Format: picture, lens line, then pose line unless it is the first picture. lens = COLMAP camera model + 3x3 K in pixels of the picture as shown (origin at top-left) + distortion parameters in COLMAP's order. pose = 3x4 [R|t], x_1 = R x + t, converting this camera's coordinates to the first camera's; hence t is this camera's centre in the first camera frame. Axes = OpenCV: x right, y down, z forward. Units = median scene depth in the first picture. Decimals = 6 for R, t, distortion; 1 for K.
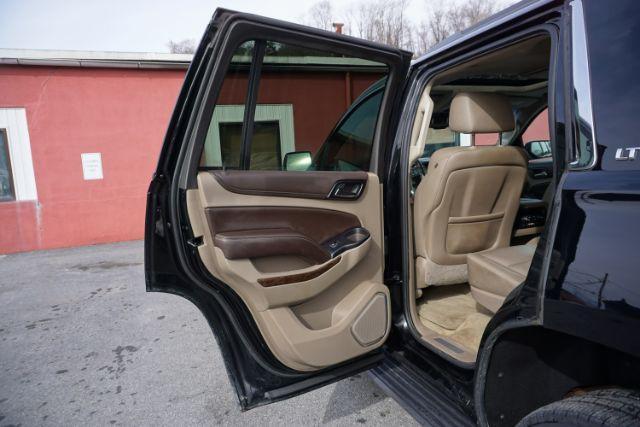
lens RADIAL K [[427.9, 0, 319.8], [0, 427.9, 210.8], [0, 0, 1]] dist [-0.037558, 0.024494]
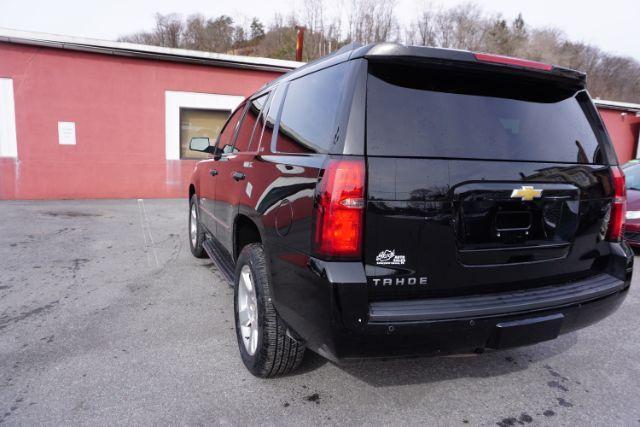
lens RADIAL K [[427.9, 0, 319.8], [0, 427.9, 210.8], [0, 0, 1]] dist [-0.037558, 0.024494]
pose [[0.994617, 0.086613, 0.056877, 0.080561], [-0.088069, 0.995834, 0.023614, 0.014046], [-0.054595, -0.028496, 0.998102, -0.153820]]
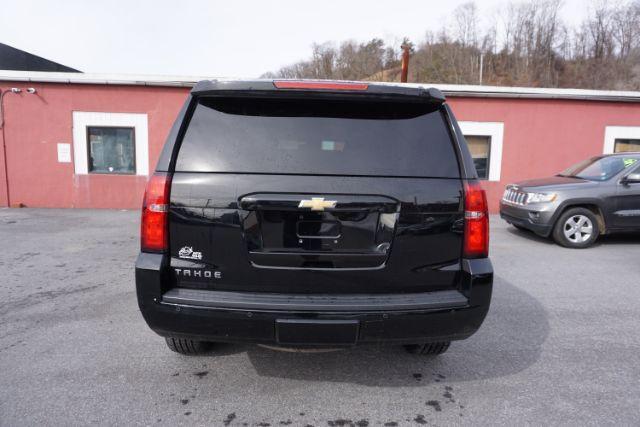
lens RADIAL K [[427.9, 0, 319.8], [0, 427.9, 210.8], [0, 0, 1]] dist [-0.037558, 0.024494]
pose [[0.951045, 0.112181, -0.287972, 0.227929], [-0.112001, 0.993560, 0.017153, 0.003414], [0.288042, 0.015940, 0.957485, -0.168361]]
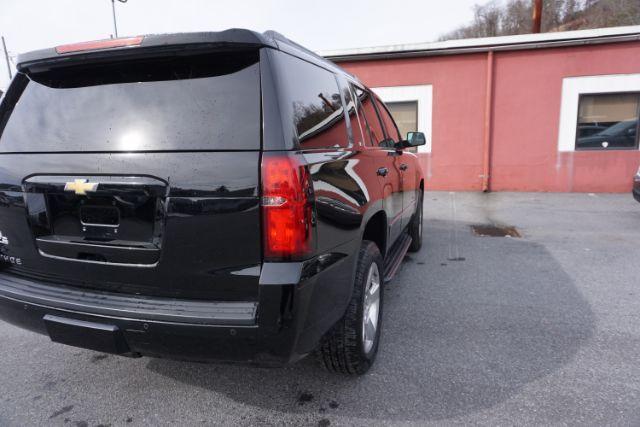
lens RADIAL K [[427.9, 0, 319.8], [0, 427.9, 210.8], [0, 0, 1]] dist [-0.037558, 0.024494]
pose [[0.783594, 0.145988, -0.603877, 0.339584], [-0.098905, 0.988917, 0.110732, -0.013703], [0.613350, -0.027043, 0.789348, -0.058664]]
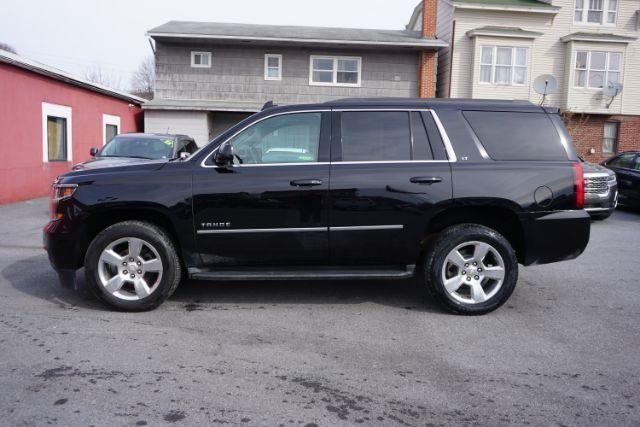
lens RADIAL K [[535.1, 0, 319.4], [0, 535.1, 208.4], [0, 0, 1]] dist [-0.005744, 0.002015]
pose [[0.310715, -0.031436, 0.949983, -0.366500], [0.076888, 0.997009, 0.007844, 0.016831], [-0.947388, 0.070605, 0.312203, 0.063055]]
